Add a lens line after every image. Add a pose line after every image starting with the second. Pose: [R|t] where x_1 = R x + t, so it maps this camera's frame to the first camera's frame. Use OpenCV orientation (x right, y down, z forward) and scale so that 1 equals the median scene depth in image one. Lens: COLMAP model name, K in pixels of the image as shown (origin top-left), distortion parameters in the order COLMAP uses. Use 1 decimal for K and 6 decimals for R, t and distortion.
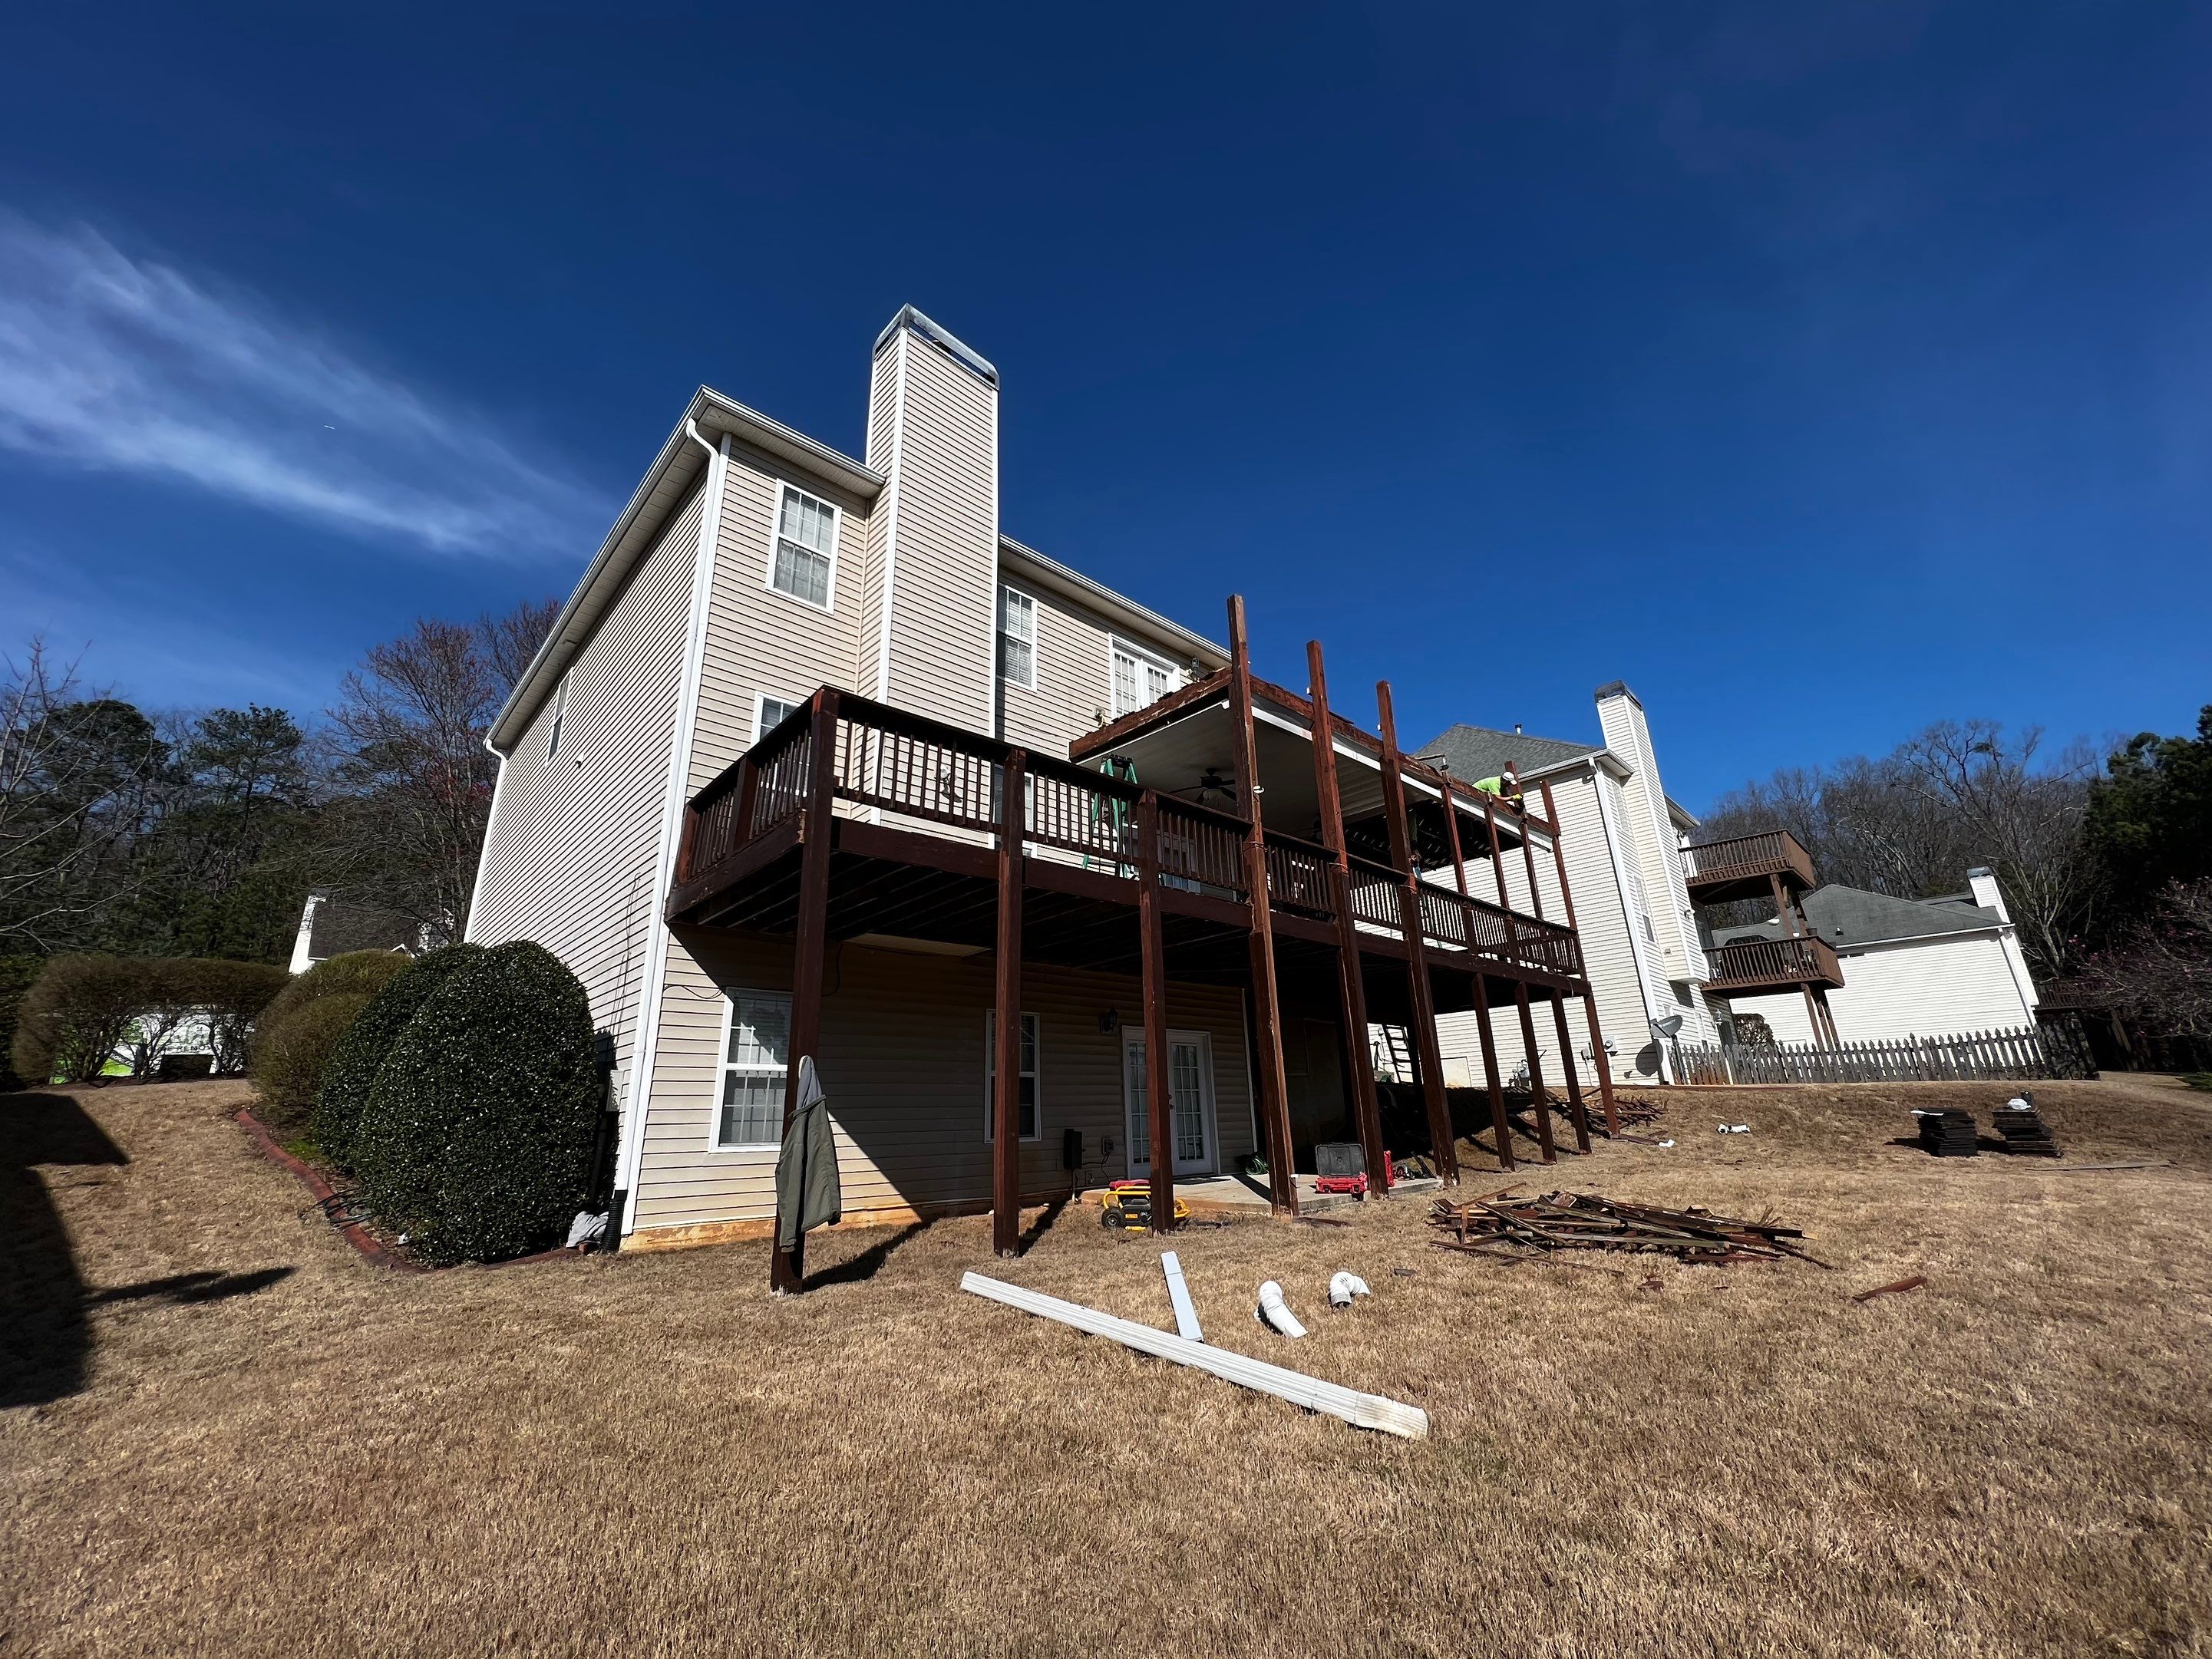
lens RADIAL K [[870.9, 0, 1106.0], [0, 870.9, 829.5], [0, 0, 1]] dist [0.000725, 0.000133]
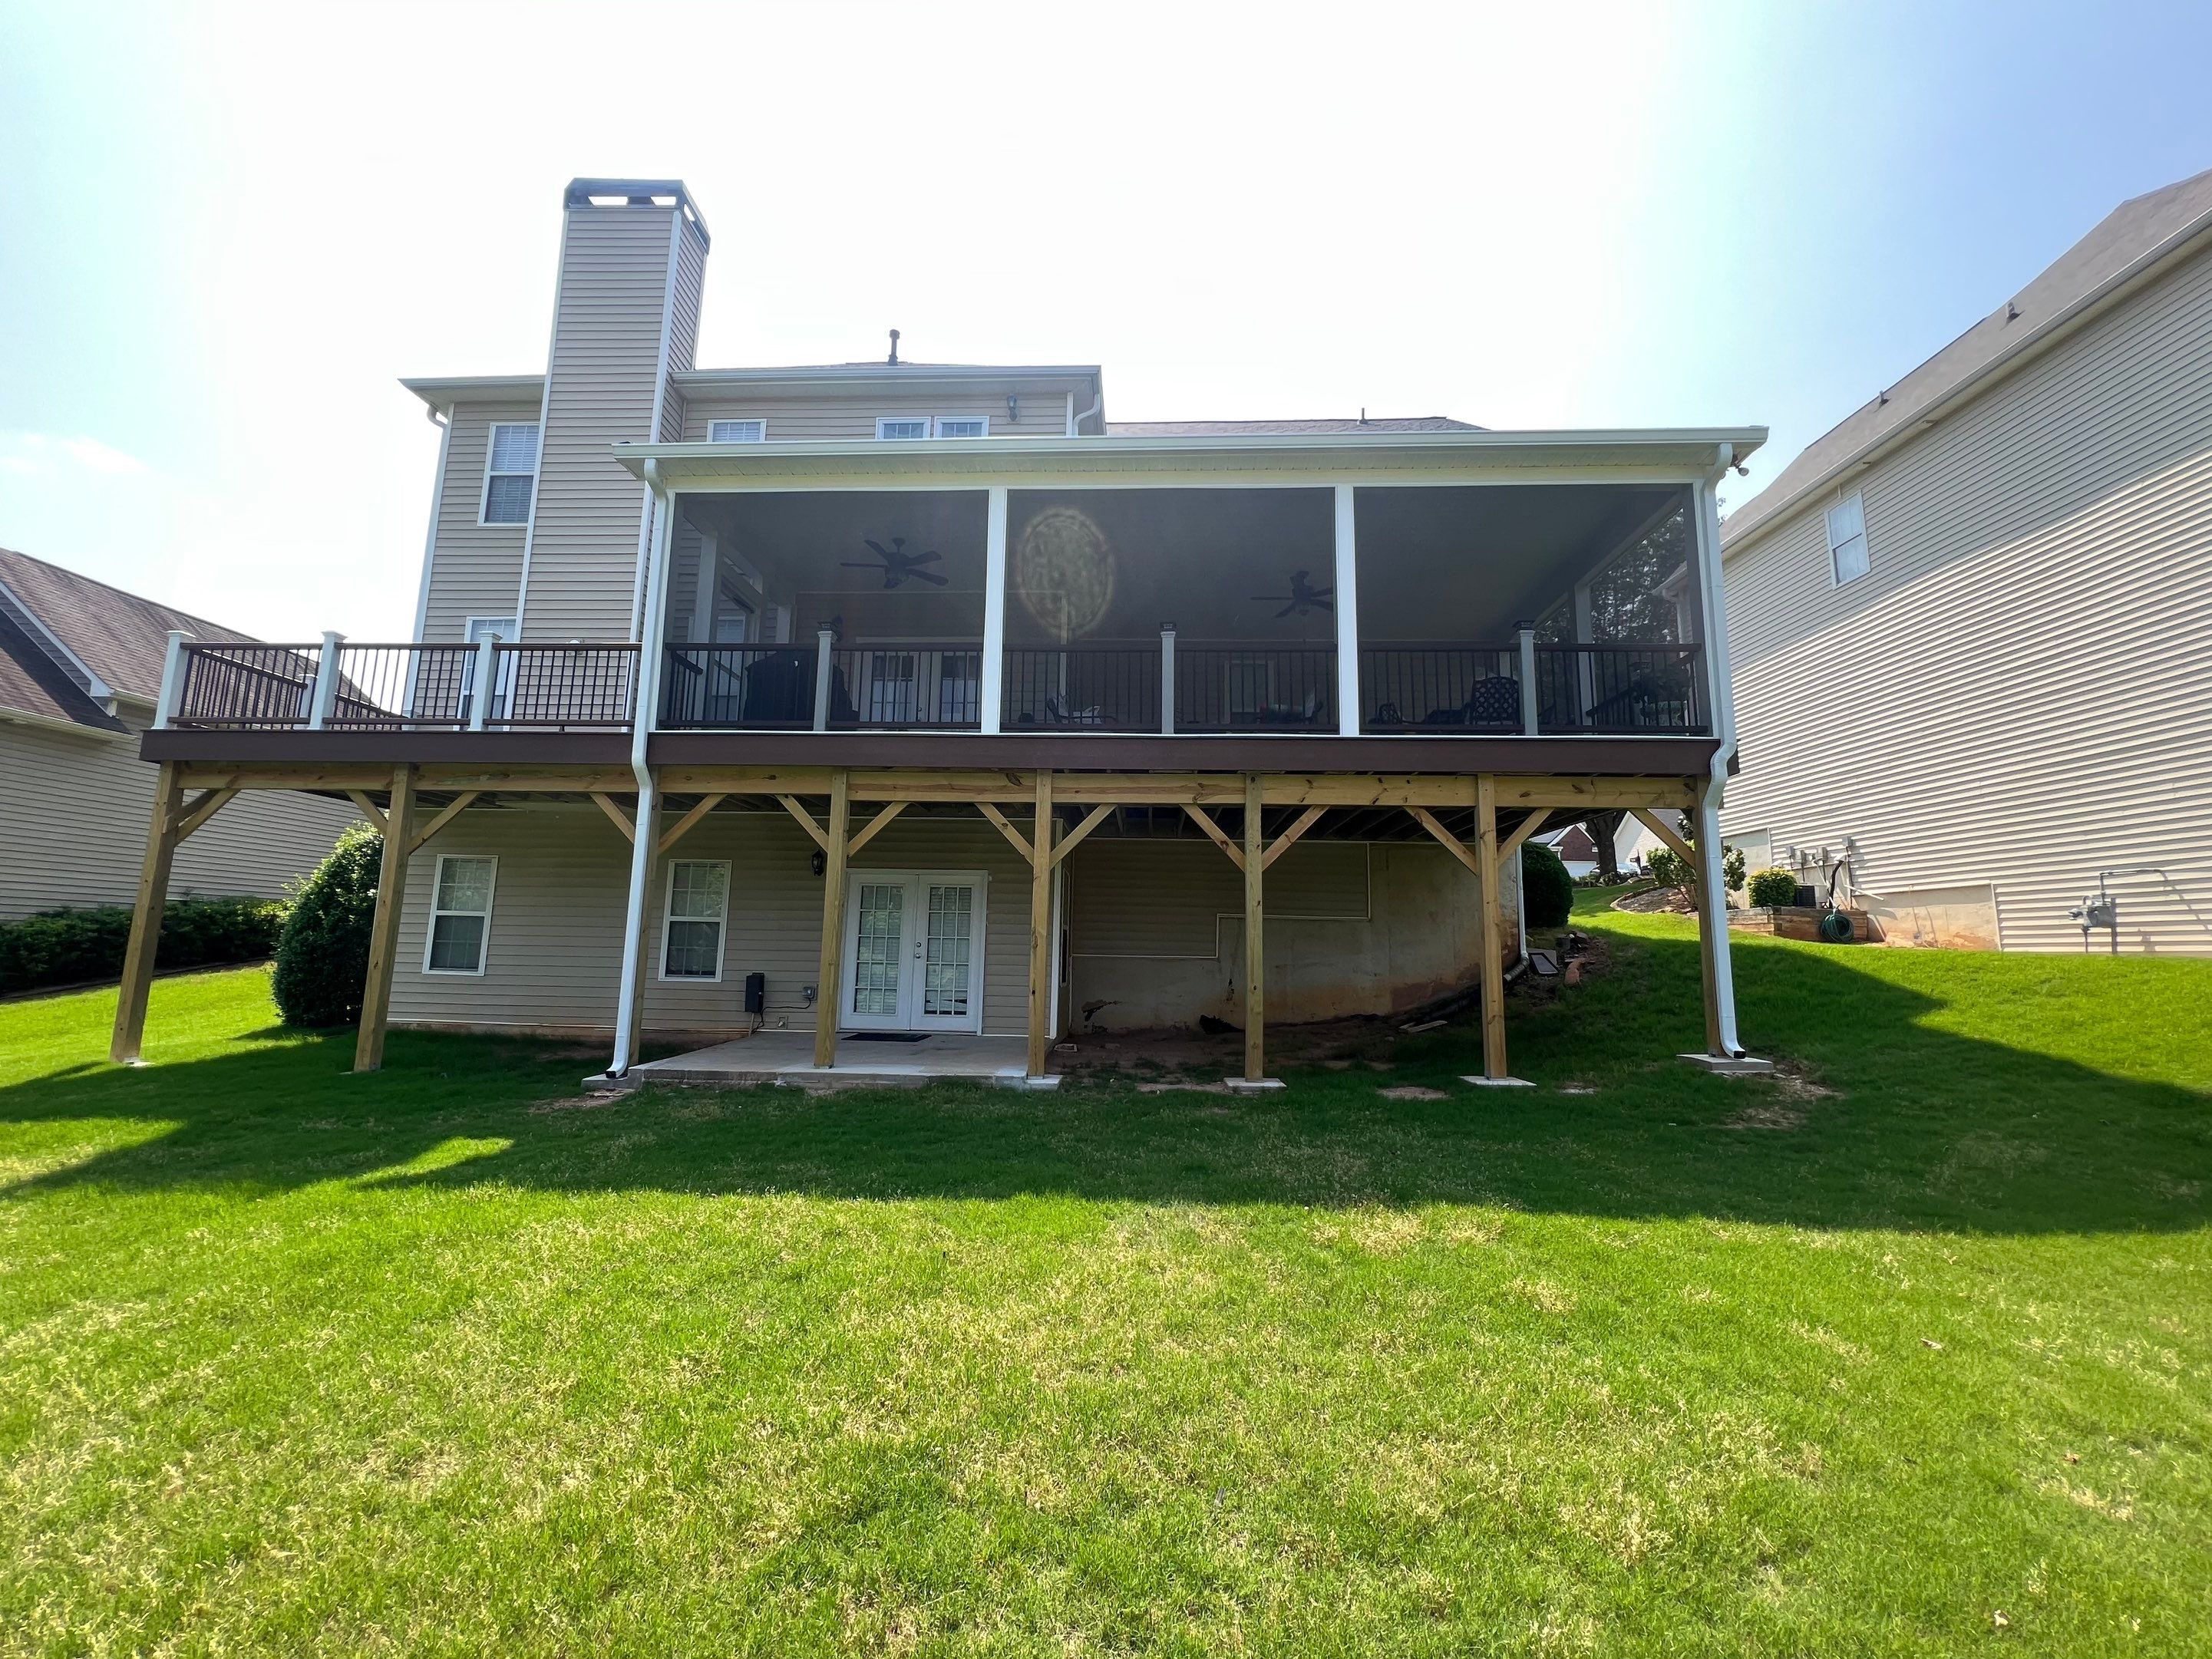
lens RADIAL K [[887.1, 0, 1109.8], [0, 887.1, 822.6], [0, 0, 1]] dist [0.000911, 0.000454]
pose [[0.698046, -0.059682, -0.713562, 0.480976], [0.193057, 0.975305, 0.107285, 0.071443], [0.689537, -0.212648, 0.692329, 0.301970]]
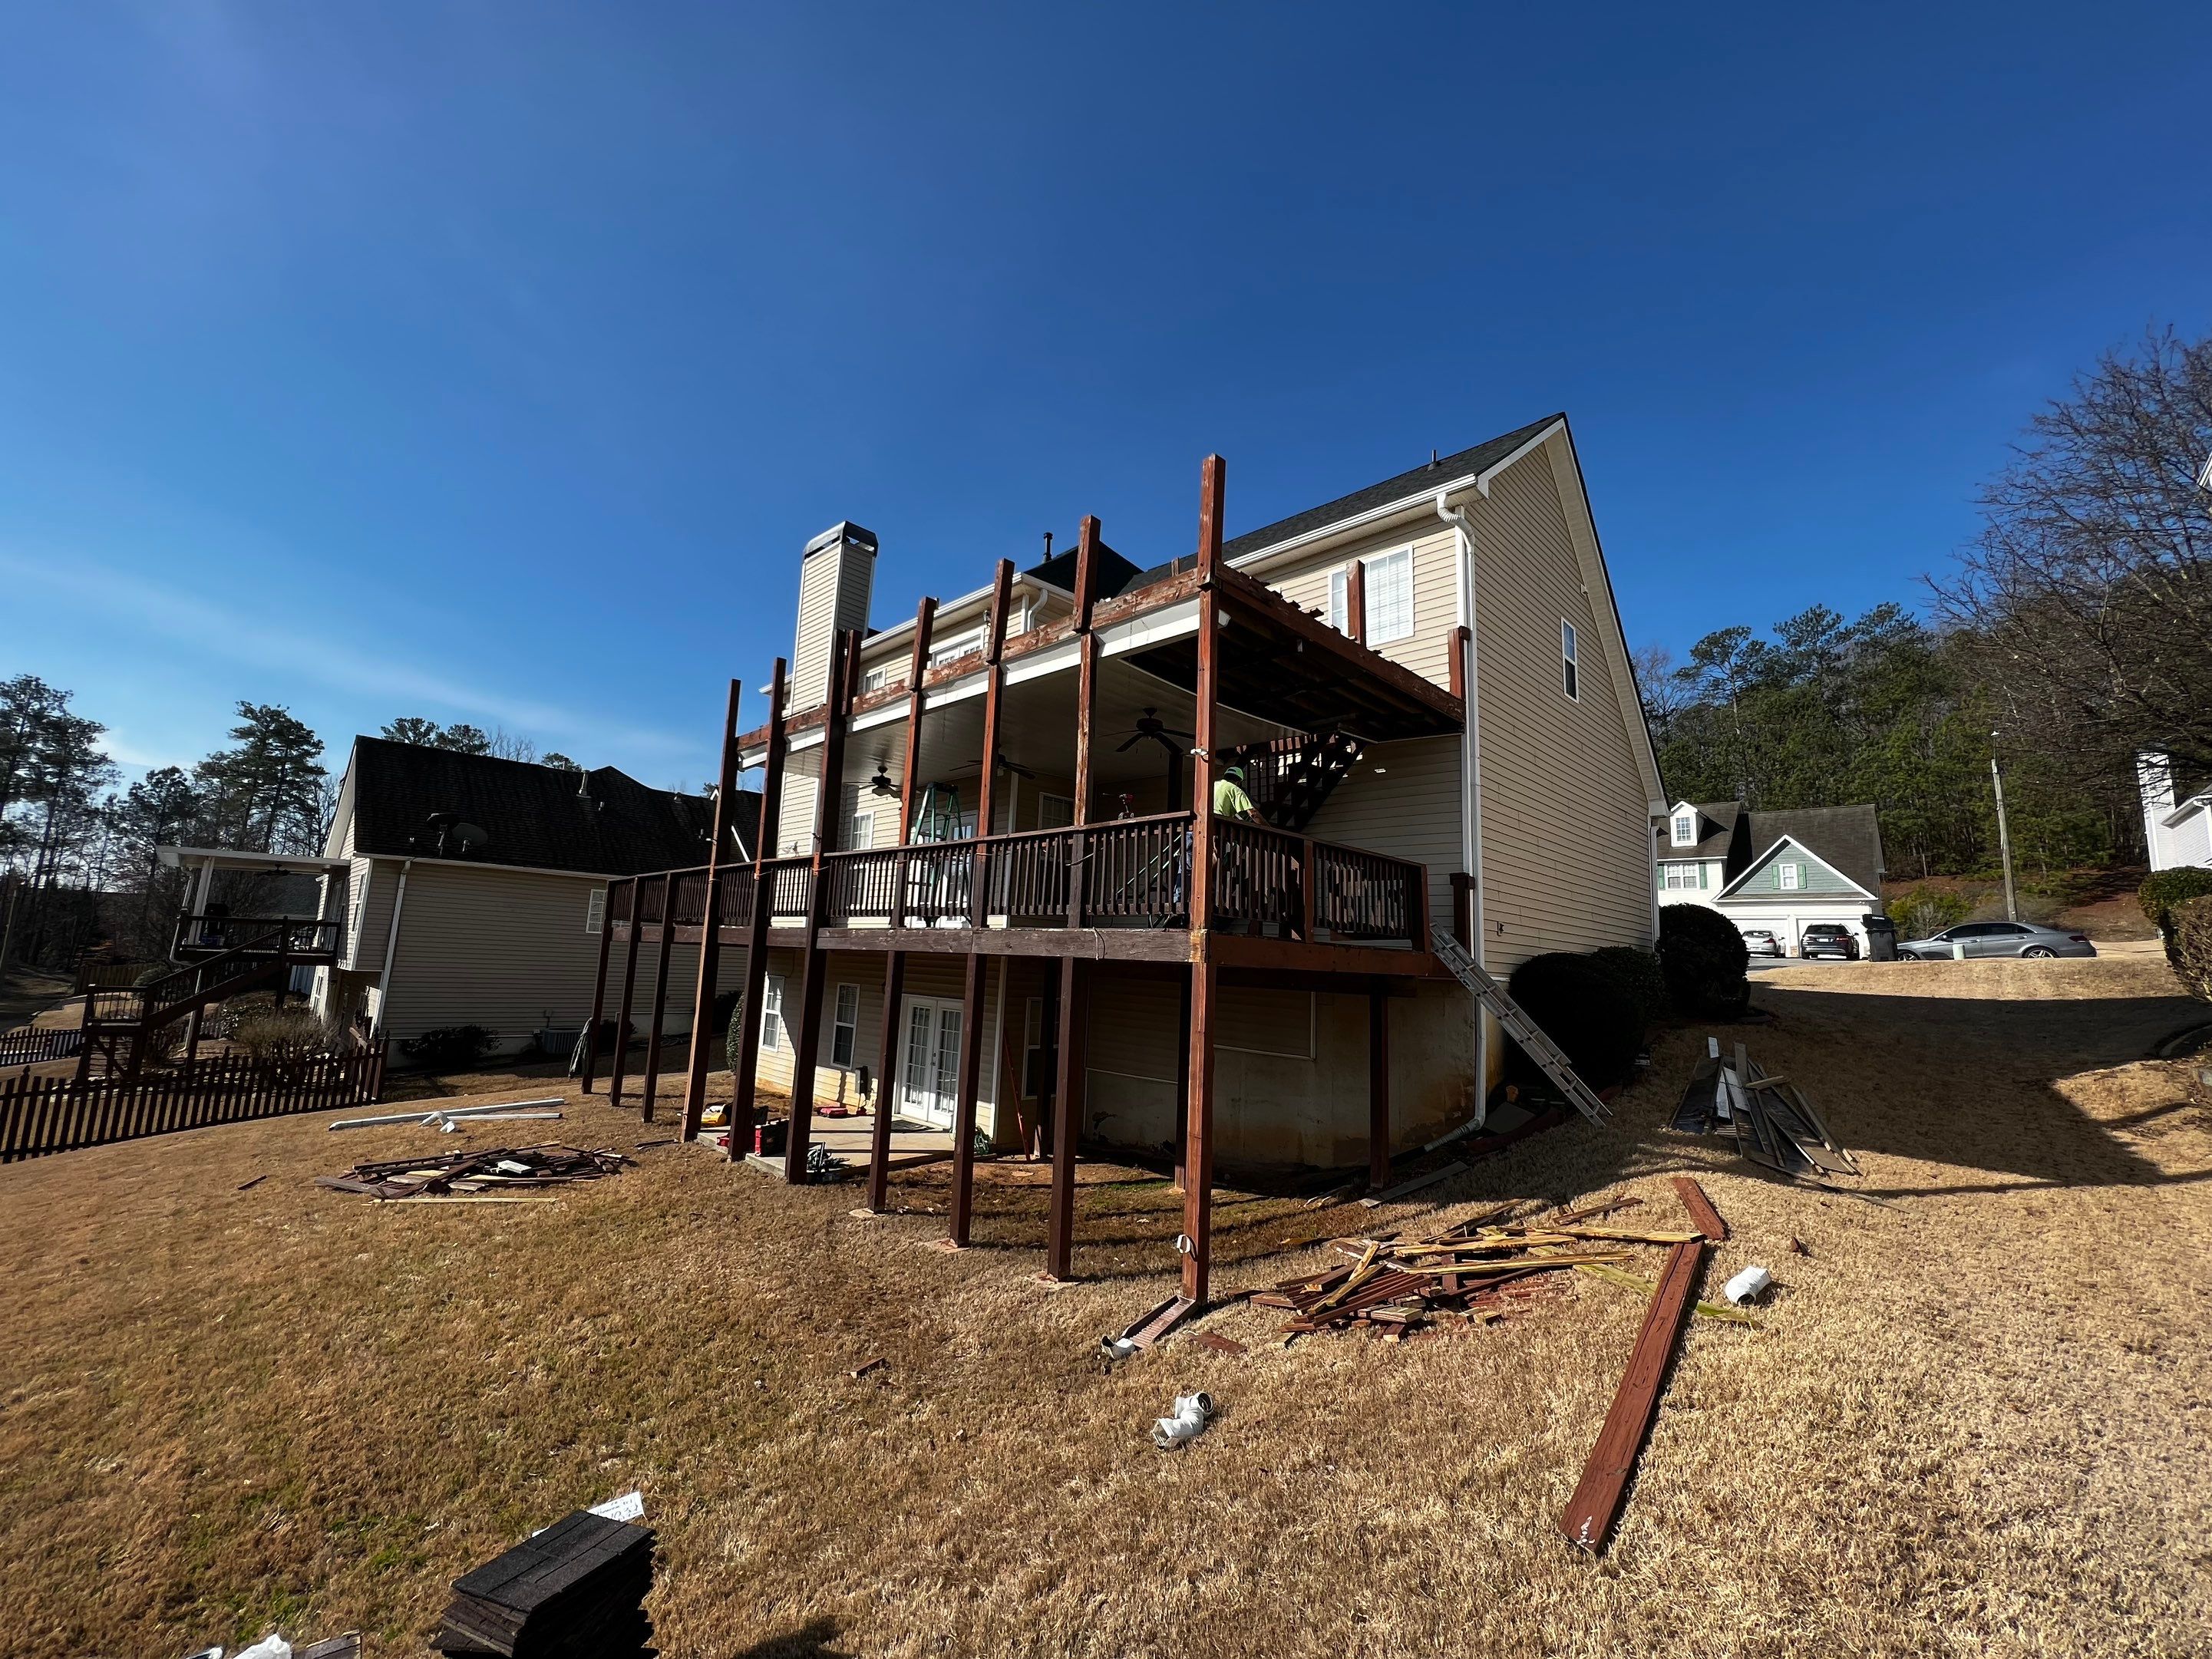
lens RADIAL K [[887.7, 0, 1109.8], [0, 887.7, 825.6], [0, 0, 1]] dist [0.000209, 0.000048]
pose [[0.034605, -0.120096, -0.992159, 0.719616], [0.279686, 0.954249, -0.105752, 0.116050], [0.959468, -0.273834, 0.066611, 0.688164]]
